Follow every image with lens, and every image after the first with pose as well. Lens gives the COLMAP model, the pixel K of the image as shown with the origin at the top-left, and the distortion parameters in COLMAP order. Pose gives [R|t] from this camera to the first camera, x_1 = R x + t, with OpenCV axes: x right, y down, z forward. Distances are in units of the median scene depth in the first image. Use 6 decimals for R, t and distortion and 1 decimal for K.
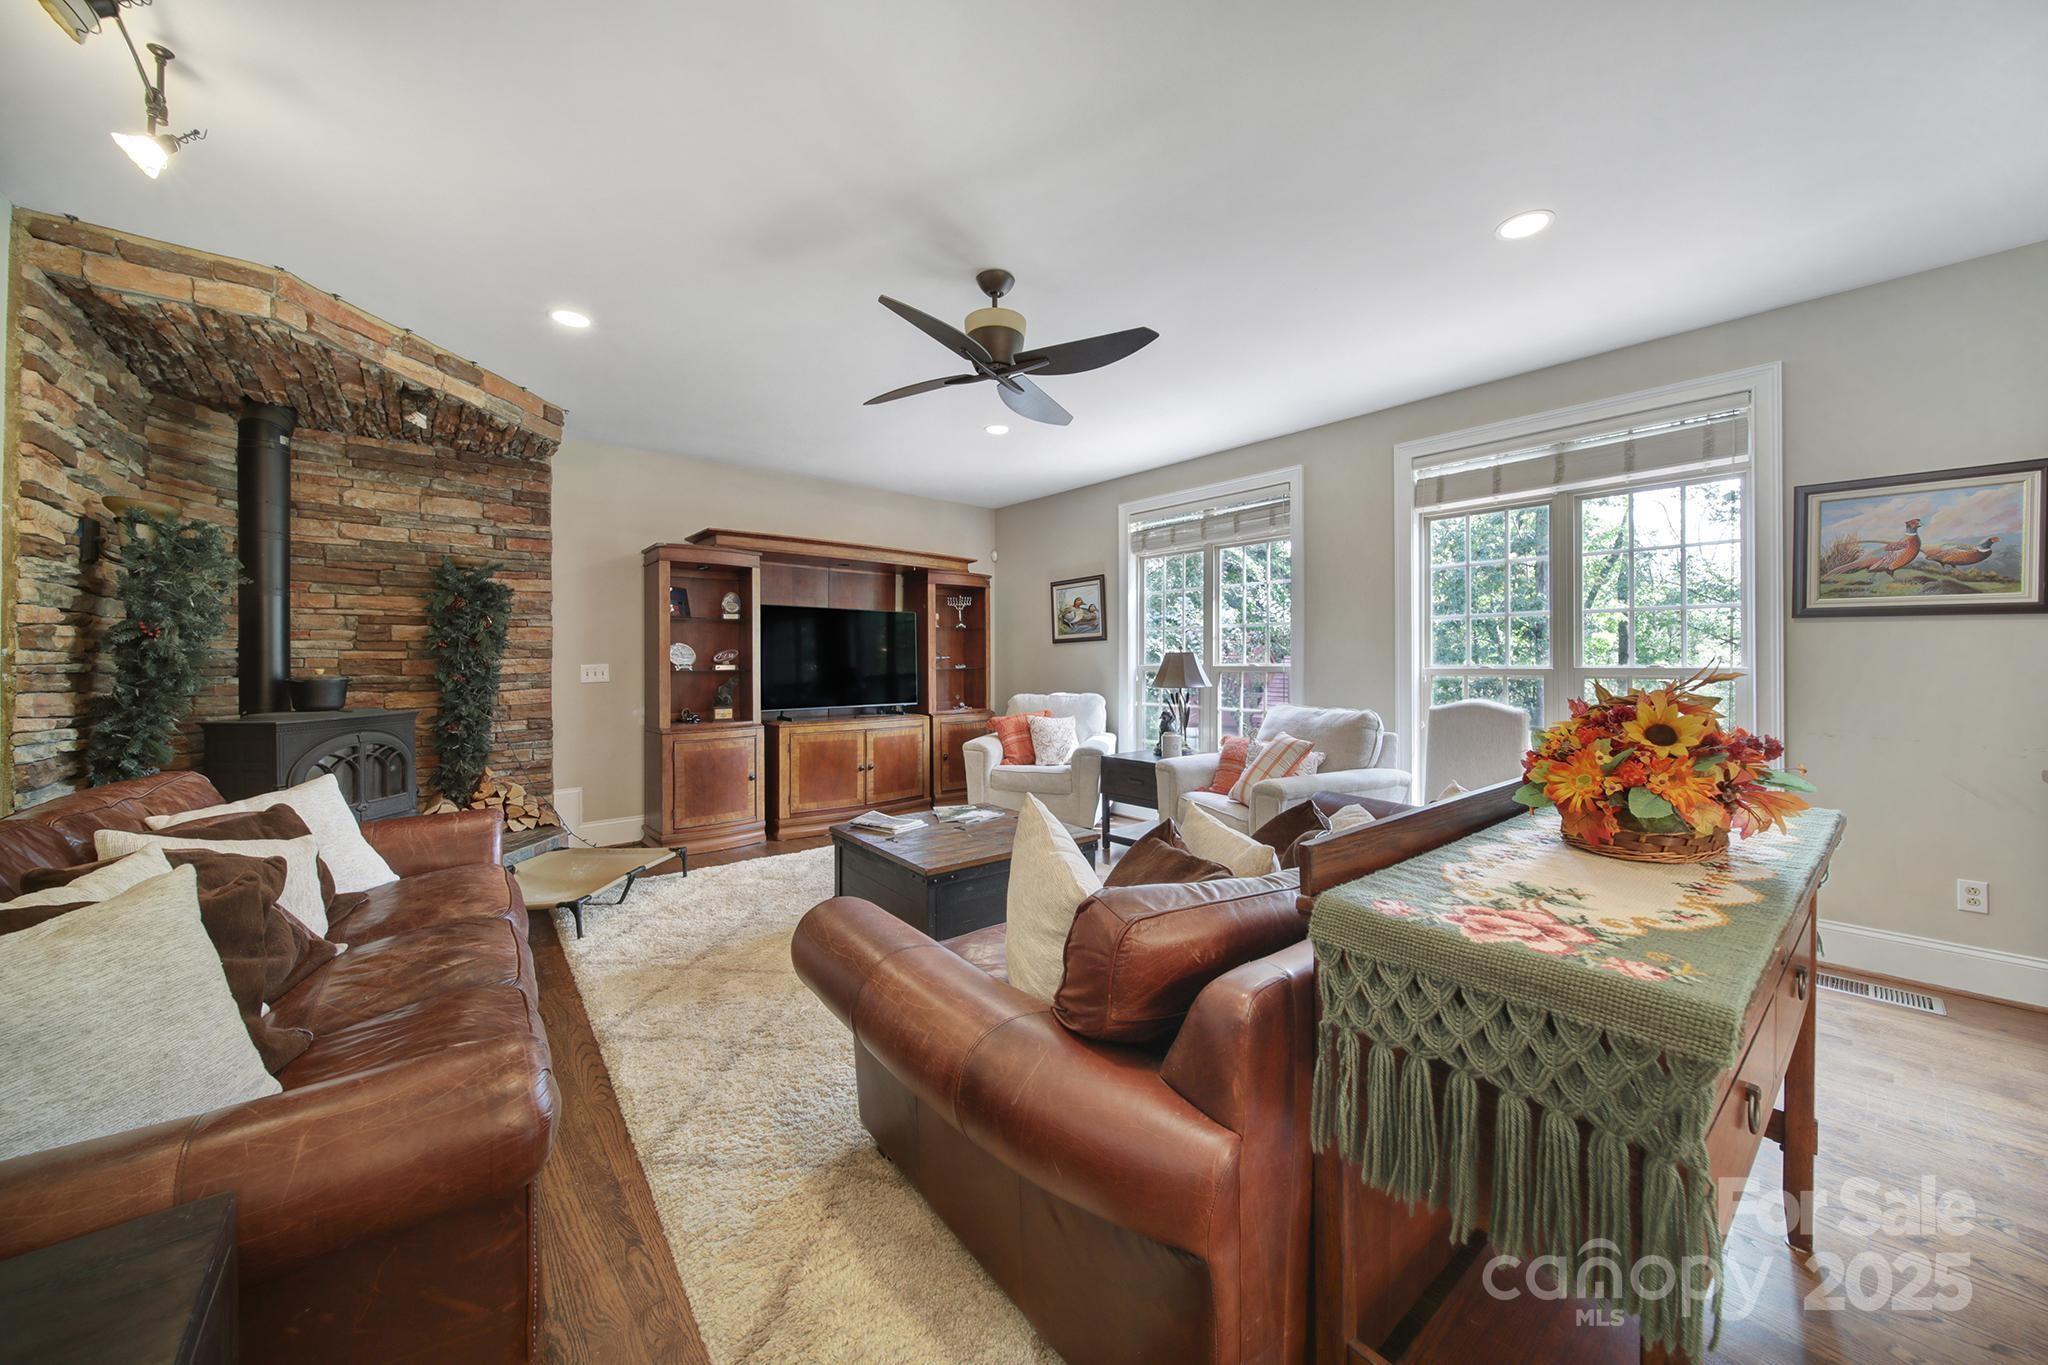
lens RADIAL K [[726.2, 0, 1026.7], [0, 726.2, 668.3], [0, 0, 1]] dist [-0.000528, -0.000039]
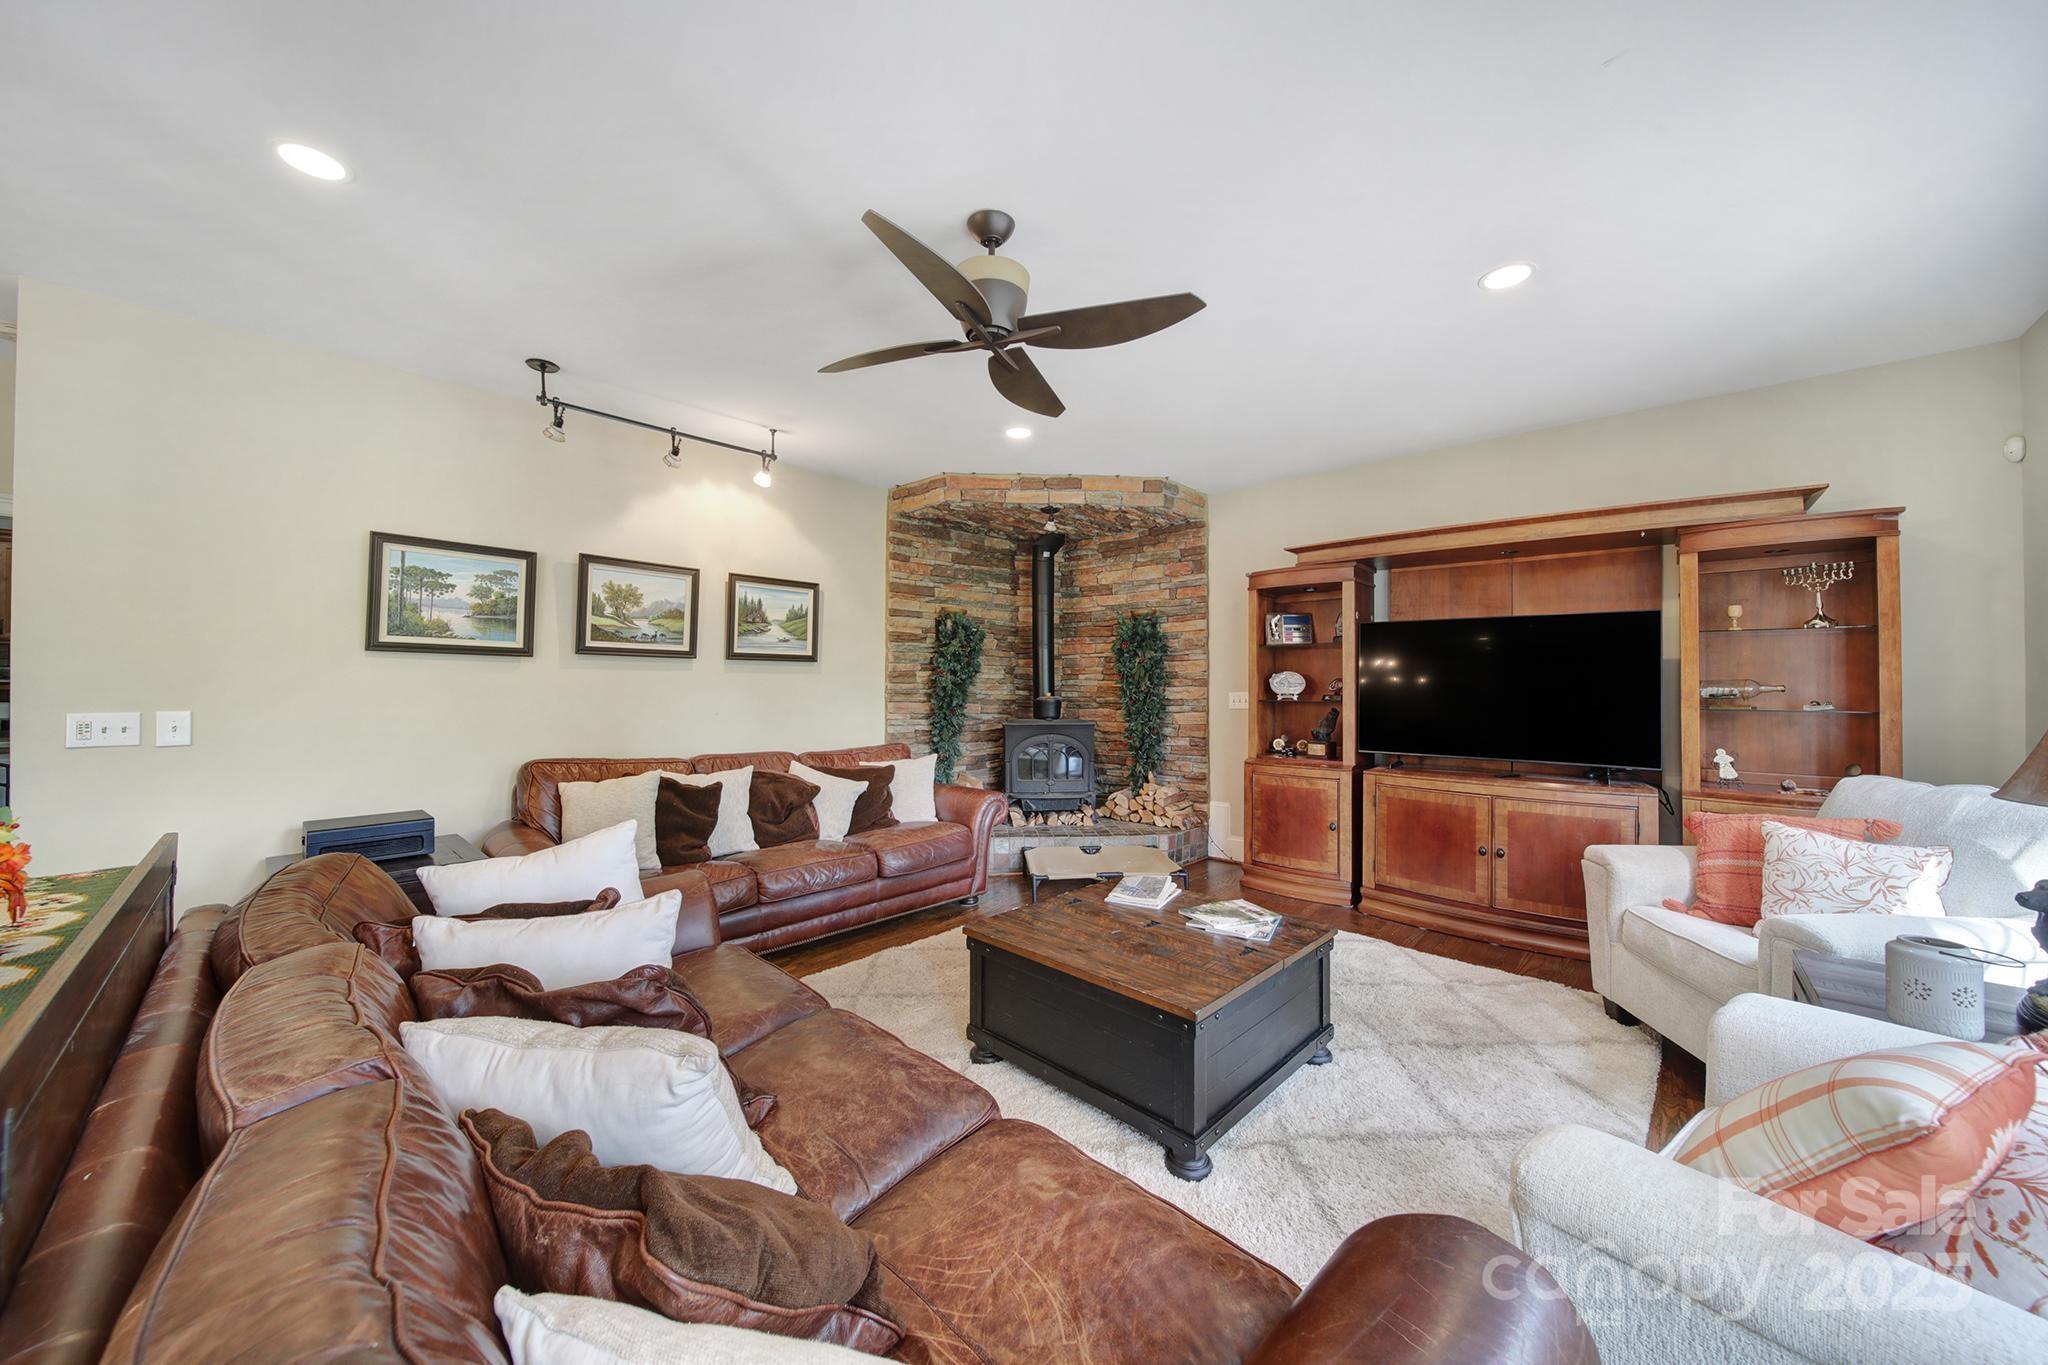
lens RADIAL K [[726.2, 0, 1024.9], [0, 726.2, 677.7], [0, 0, 1]] dist [-0.000528, -0.000039]
pose [[0.114984, -0.004546, -0.993357, 0.469059], [-0.014824, 0.999870, -0.006292, -0.016546], [0.993257, 0.015449, 0.114902, 0.582910]]
